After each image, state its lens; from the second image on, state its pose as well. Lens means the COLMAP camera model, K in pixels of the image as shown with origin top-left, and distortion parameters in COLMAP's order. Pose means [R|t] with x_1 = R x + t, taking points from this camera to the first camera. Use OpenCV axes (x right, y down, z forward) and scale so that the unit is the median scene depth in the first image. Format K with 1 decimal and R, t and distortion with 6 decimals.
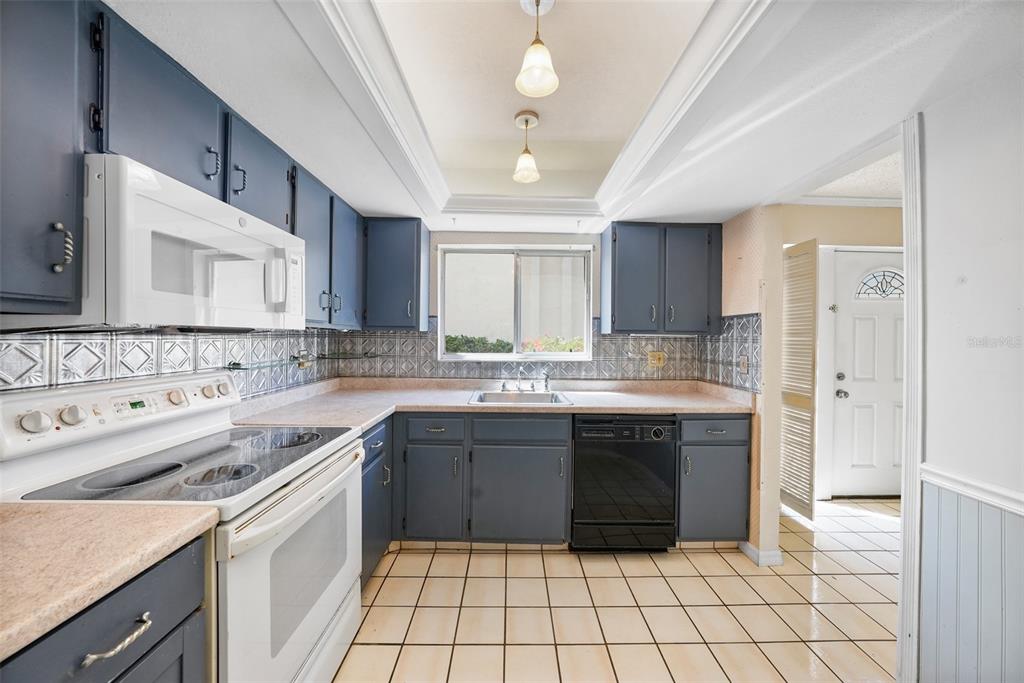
lens RADIAL K [[358.8, 0, 516.5], [0, 358.8, 339.8], [0, 0, 1]] dist [-0.017256, 0.000077]
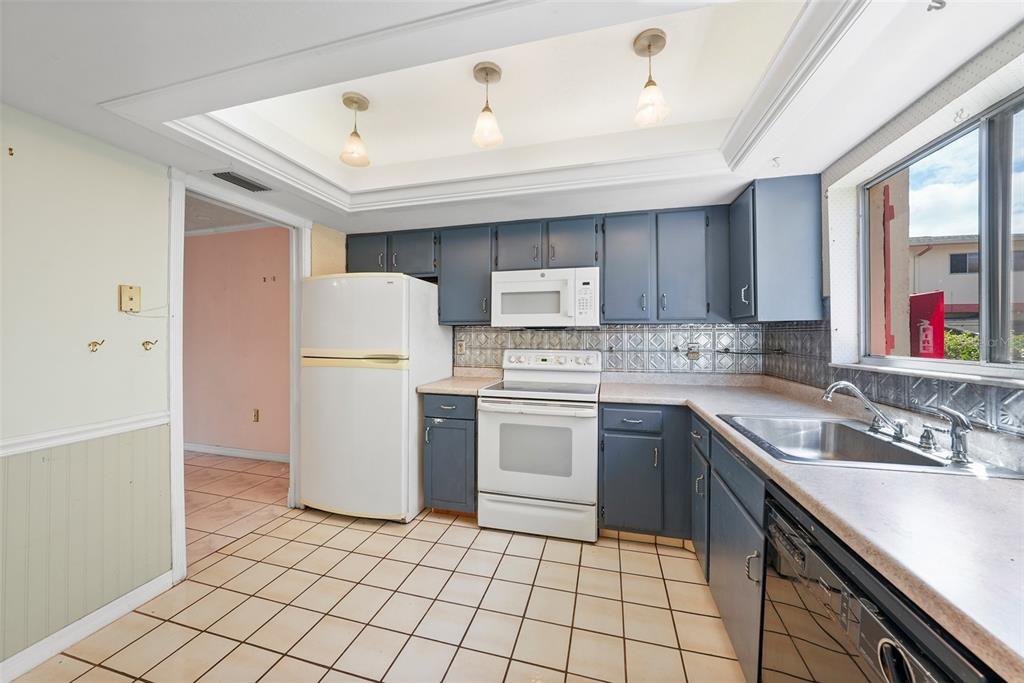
lens RADIAL K [[358.8, 0, 516.5], [0, 358.8, 339.8], [0, 0, 1]] dist [-0.017256, 0.000077]
pose [[-0.266319, -0.006967, -0.963860, 1.119738], [-0.009262, 0.999946, -0.004668, 0.050270], [0.963840, 0.007684, -0.266369, 1.248652]]
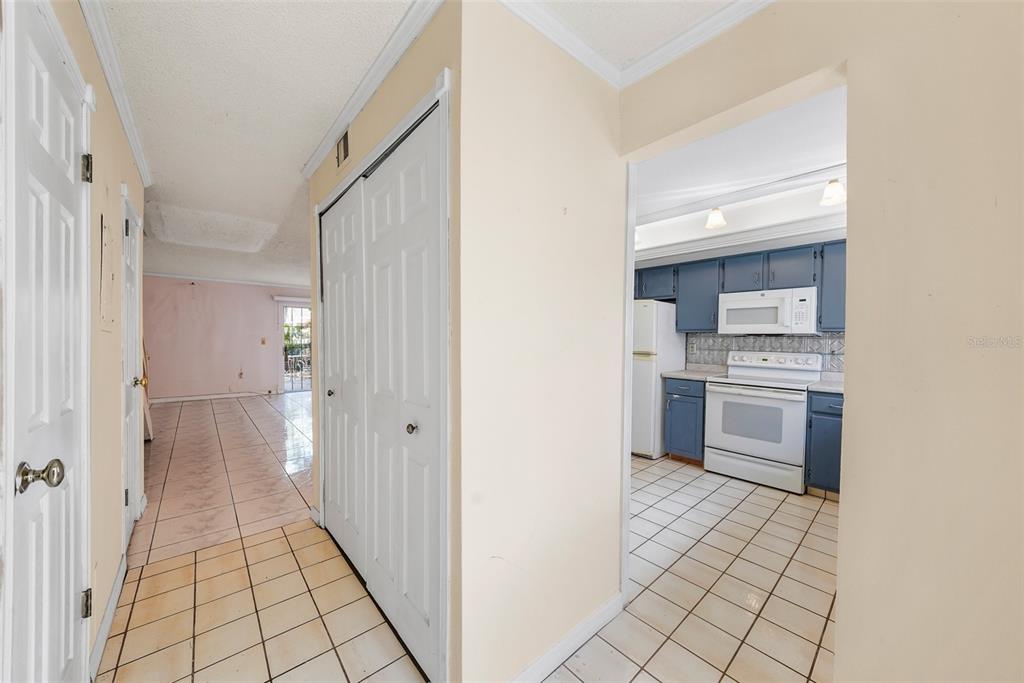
lens RADIAL K [[361.1, 0, 516.2], [0, 361.1, 343.8], [0, 0, 1]] dist [-0.001384, -0.000046]
pose [[-0.758260, -0.015397, -0.651771, 2.181924], [-0.026408, 0.999626, 0.007107, 0.067556], [0.651418, 0.022601, -0.758383, 1.664574]]
